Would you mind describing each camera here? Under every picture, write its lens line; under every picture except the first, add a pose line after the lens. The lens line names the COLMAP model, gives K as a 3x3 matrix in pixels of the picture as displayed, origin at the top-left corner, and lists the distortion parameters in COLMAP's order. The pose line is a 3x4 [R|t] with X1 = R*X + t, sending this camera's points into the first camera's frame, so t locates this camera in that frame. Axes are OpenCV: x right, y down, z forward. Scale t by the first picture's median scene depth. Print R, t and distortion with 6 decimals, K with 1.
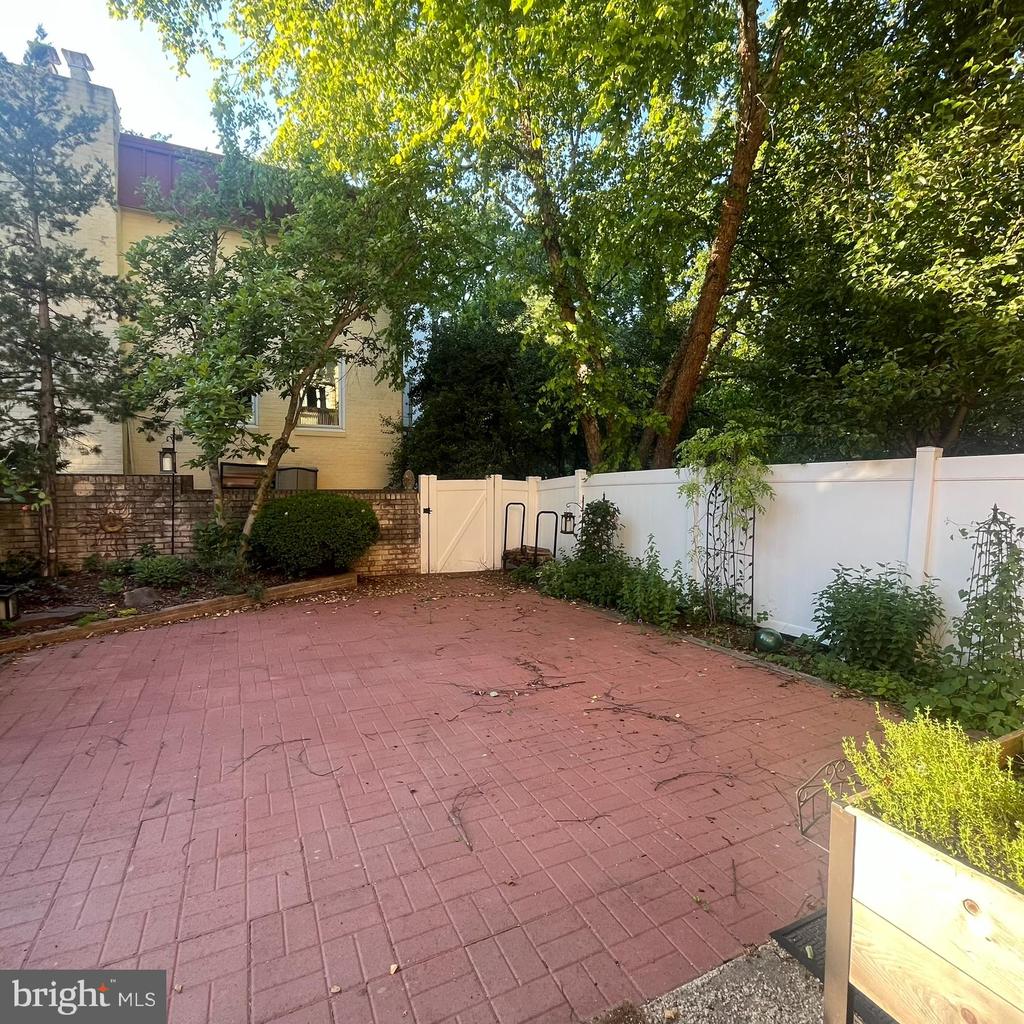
lens RADIAL K [[557.7, 0, 516.7], [0, 557.7, 508.5], [0, 0, 1]] dist [-0.001404, -0.000838]
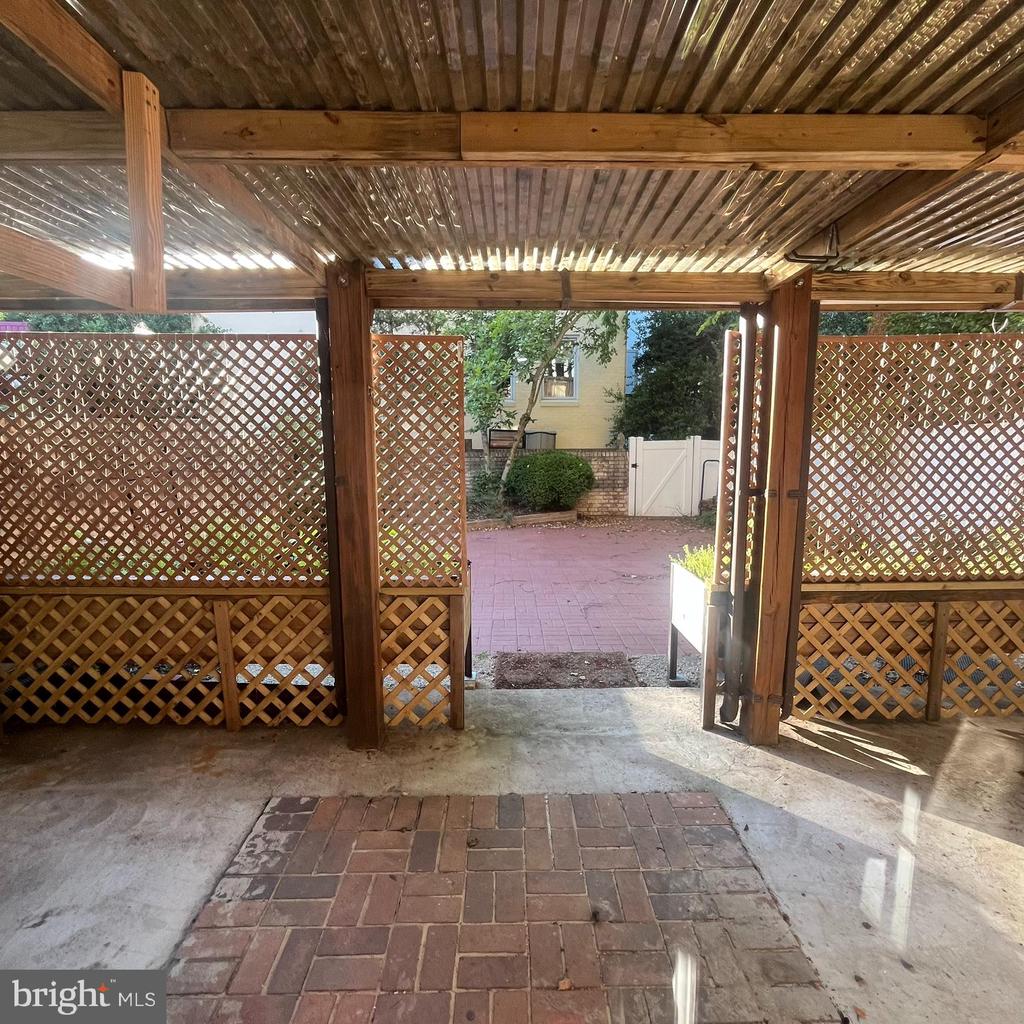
lens RADIAL K [[557.7, 0, 521.9], [0, 557.7, 515.3], [0, 0, 1]] dist [-0.001404, -0.000838]
pose [[0.906801, 0.046093, -0.419031, 0.175713], [-0.010310, 0.996132, 0.087261, 0.010701], [0.421433, -0.074808, 0.903769, -0.307520]]
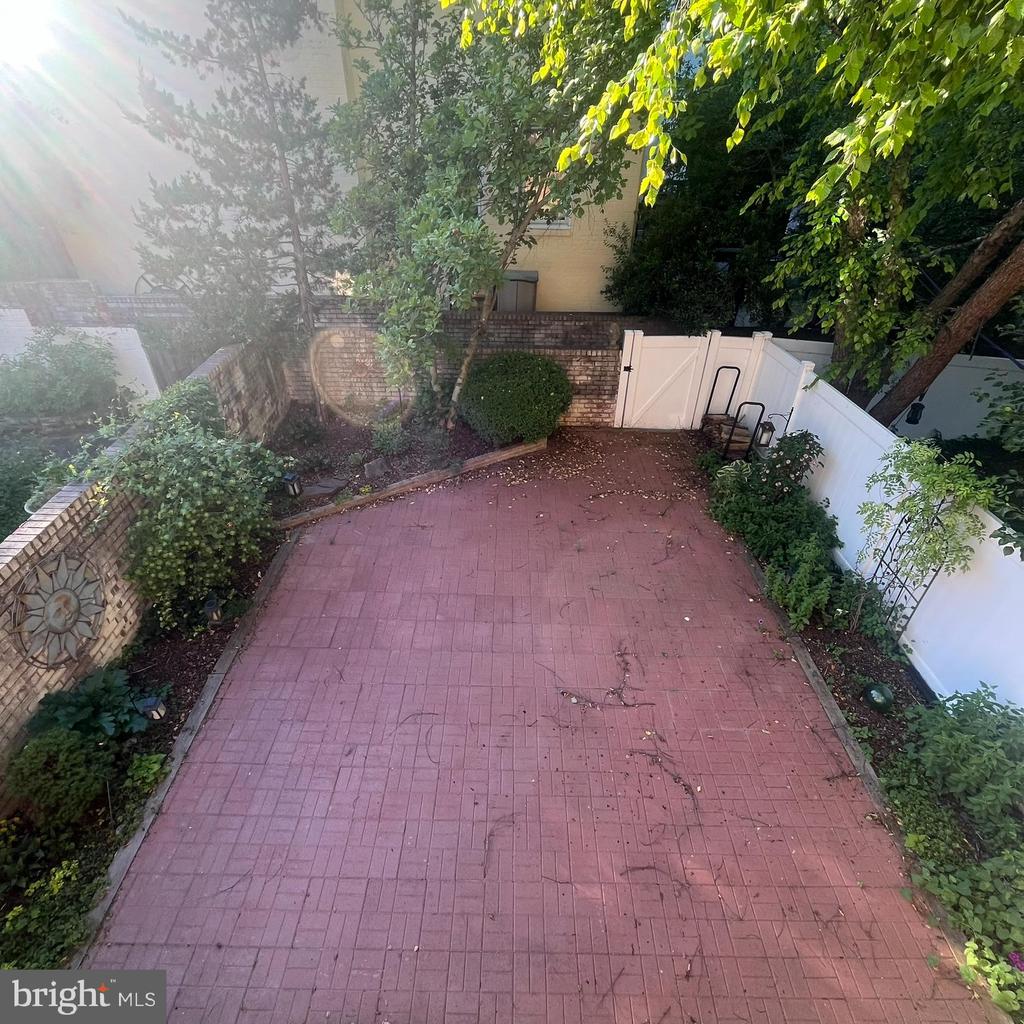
lens RADIAL K [[557.7, 0, 516.6], [0, 557.7, 511.0], [0, 0, 1]] dist [-0.001404, -0.000838]
pose [[0.894450, 0.265481, -0.359832, 0.101070], [-0.027248, 0.835554, 0.548733, -0.398542], [0.446337, -0.481009, 0.754595, 0.085650]]
